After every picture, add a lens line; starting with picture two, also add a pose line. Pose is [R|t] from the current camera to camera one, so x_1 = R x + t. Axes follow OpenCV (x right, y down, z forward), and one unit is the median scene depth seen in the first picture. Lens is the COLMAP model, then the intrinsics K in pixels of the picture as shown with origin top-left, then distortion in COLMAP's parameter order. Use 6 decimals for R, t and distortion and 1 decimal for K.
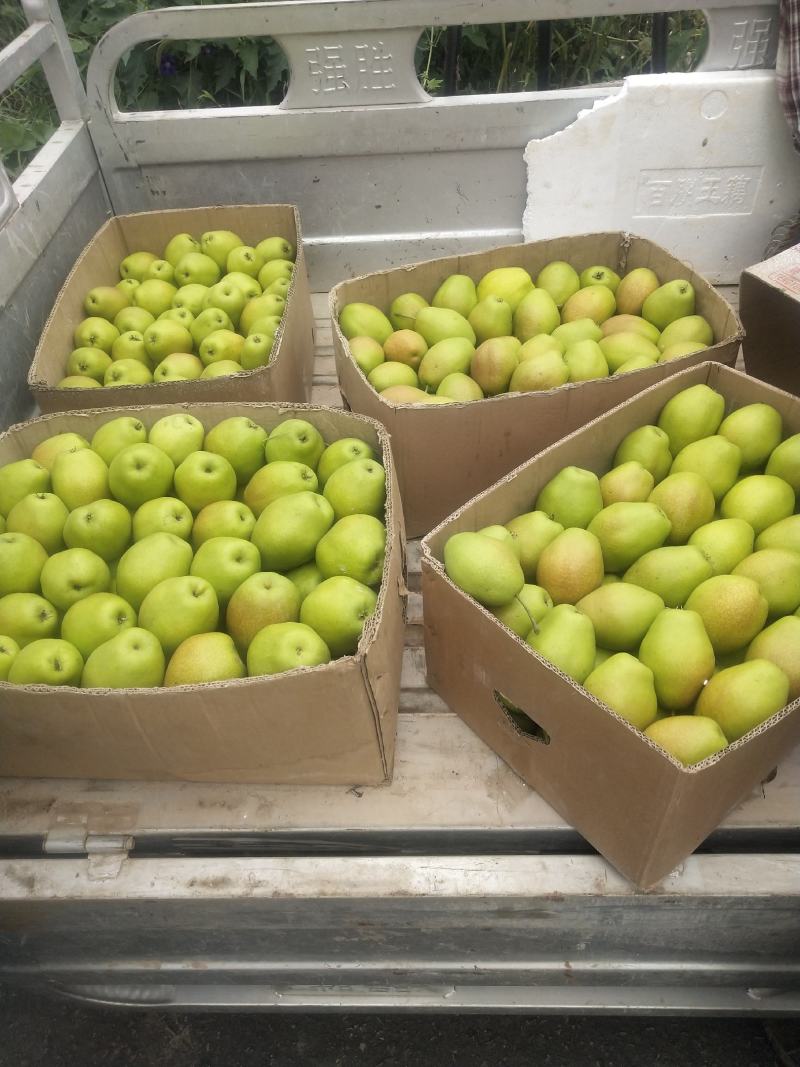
lens RADIAL K [[827.1, 0, 397.5], [0, 827.1, 531.1], [0, 0, 1]] dist [0.003168, 0.010625]
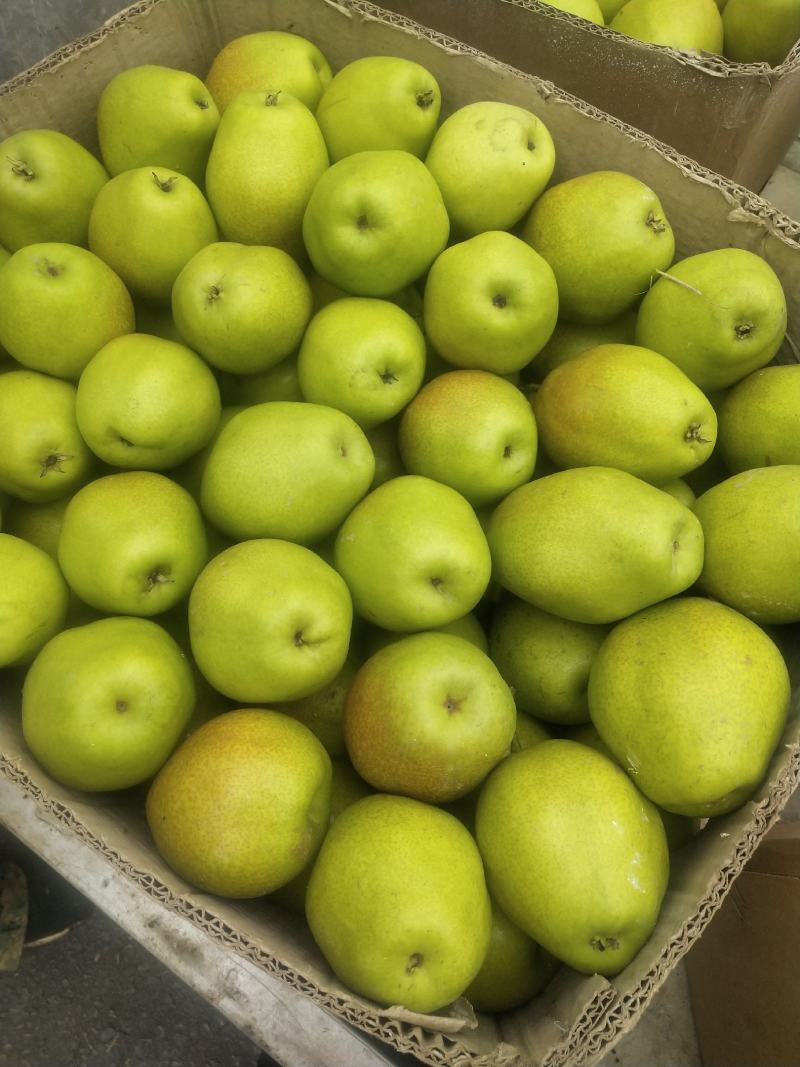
lens RADIAL K [[827.1, 0, 405.2], [0, 827.1, 535.1], [0, 0, 1]] dist [0.003168, 0.010625]
pose [[0.826379, 0.541838, -0.153326, -0.117707], [-0.411360, 0.766812, 0.492729, -0.145722], [0.384551, -0.344109, 0.856568, 0.489472]]
